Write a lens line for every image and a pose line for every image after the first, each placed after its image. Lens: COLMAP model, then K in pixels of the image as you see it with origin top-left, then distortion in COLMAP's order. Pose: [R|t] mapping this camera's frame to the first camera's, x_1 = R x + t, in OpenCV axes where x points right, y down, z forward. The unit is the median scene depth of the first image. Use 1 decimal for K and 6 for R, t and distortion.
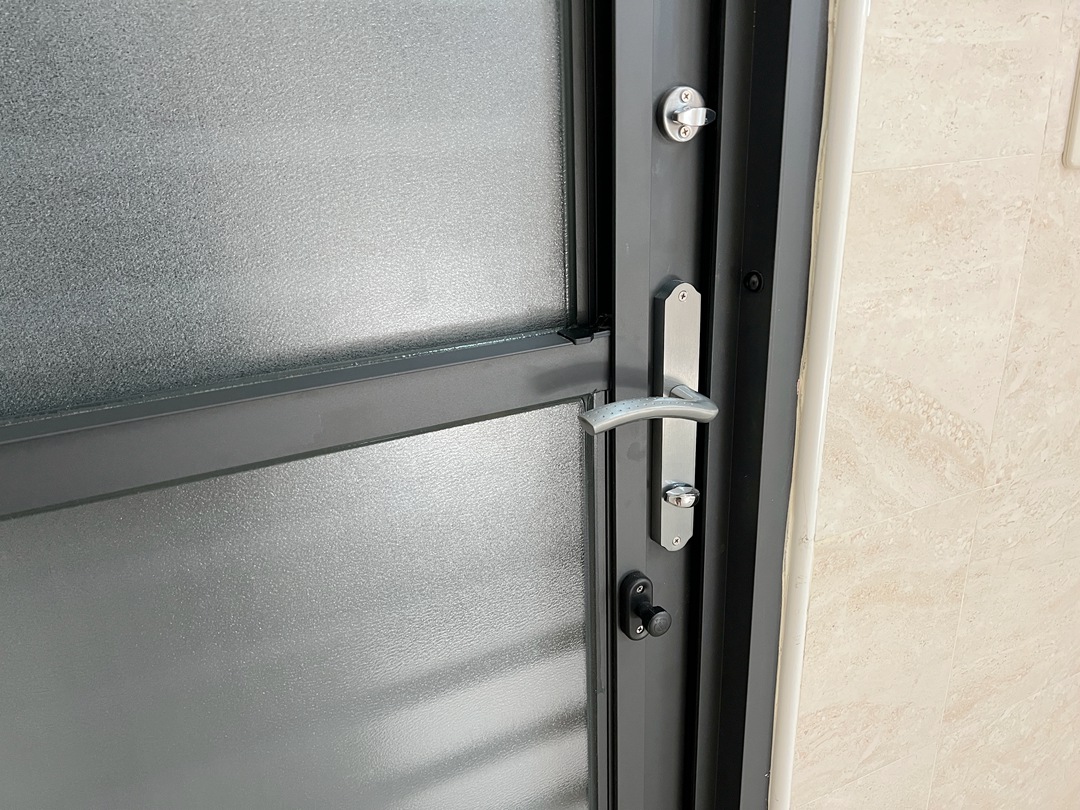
lens RADIAL K [[820.5, 0, 541.3], [0, 820.5, 416.9], [0, 0, 1]] dist [0.062850, -0.068650]
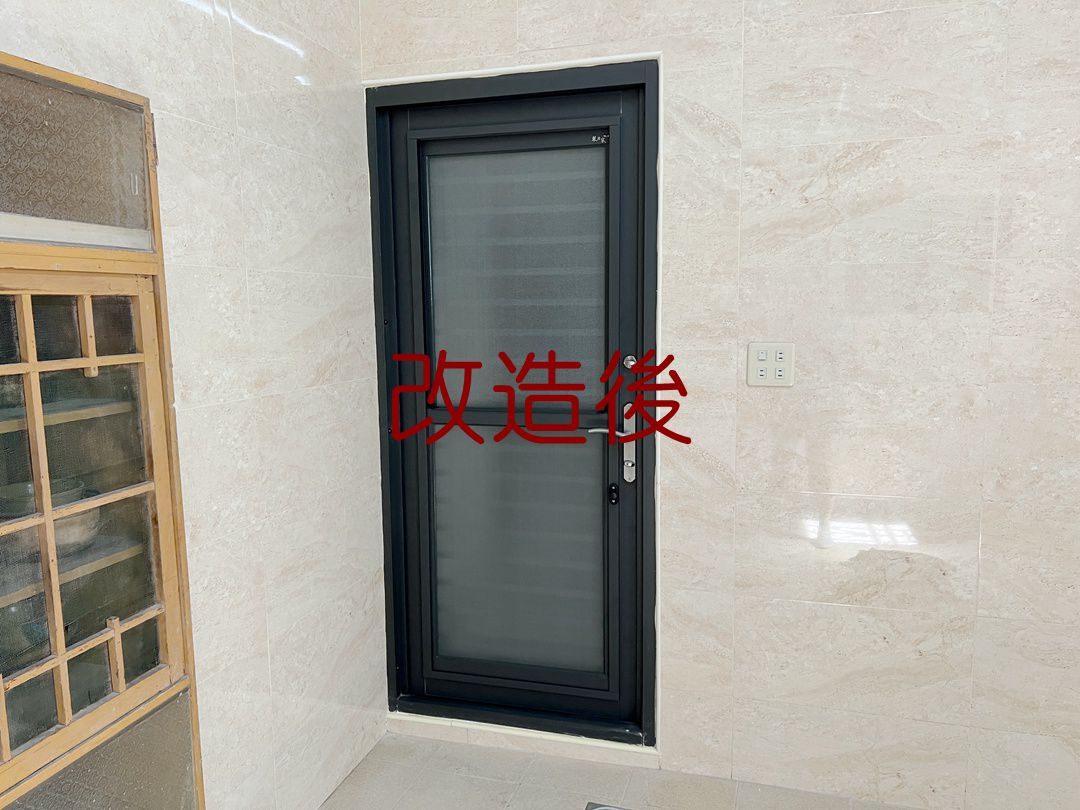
lens RADIAL K [[810.0, 0, 543.8], [0, 810.0, 408.0], [0, 0, 1]] dist [0.051500, -0.057273]
pose [[0.728926, 0.116248, -0.674650, 2.216442], [-0.256641, 0.960011, -0.111869, 0.348366], [0.634667, 0.254687, 0.729611, -1.817001]]
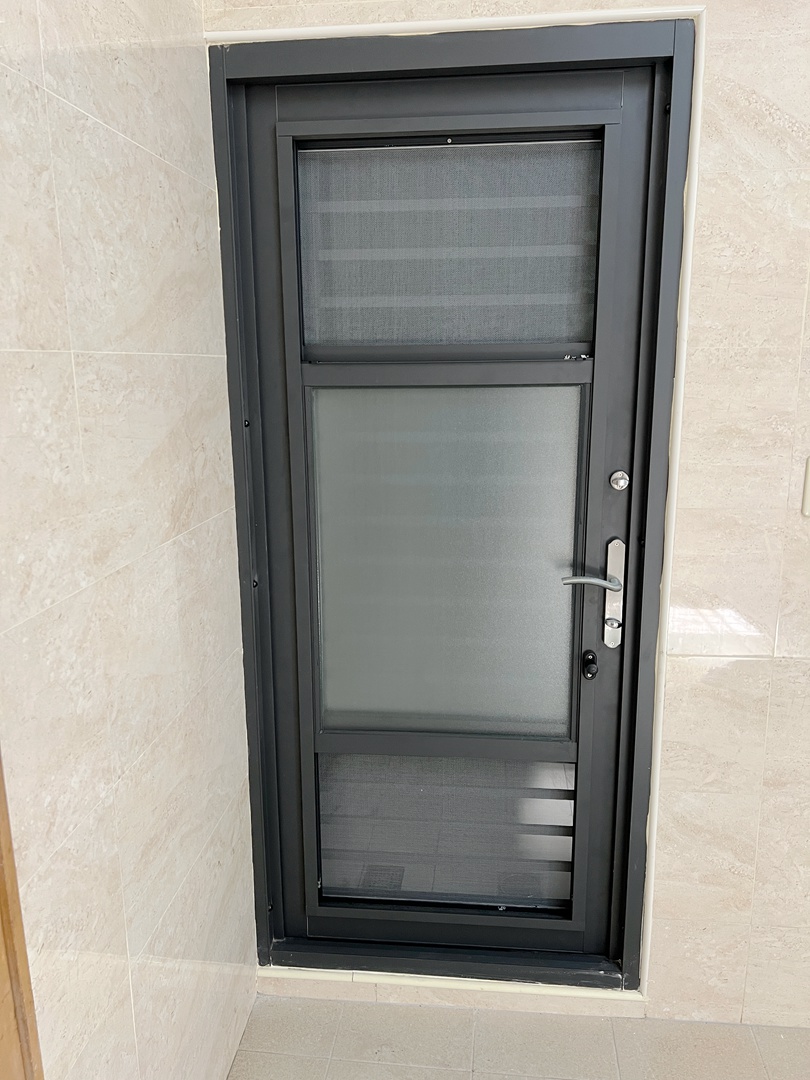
lens RADIAL K [[816.3, 0, 405.0], [0, 816.3, 540.0], [0, 0, 1]] dist [0.068762, -0.078331]
pose [[0.838793, 0.146651, -0.524328, 0.917115], [-0.212961, 0.974687, -0.068070, 0.154652], [0.501073, 0.168758, 0.848791, -1.480707]]
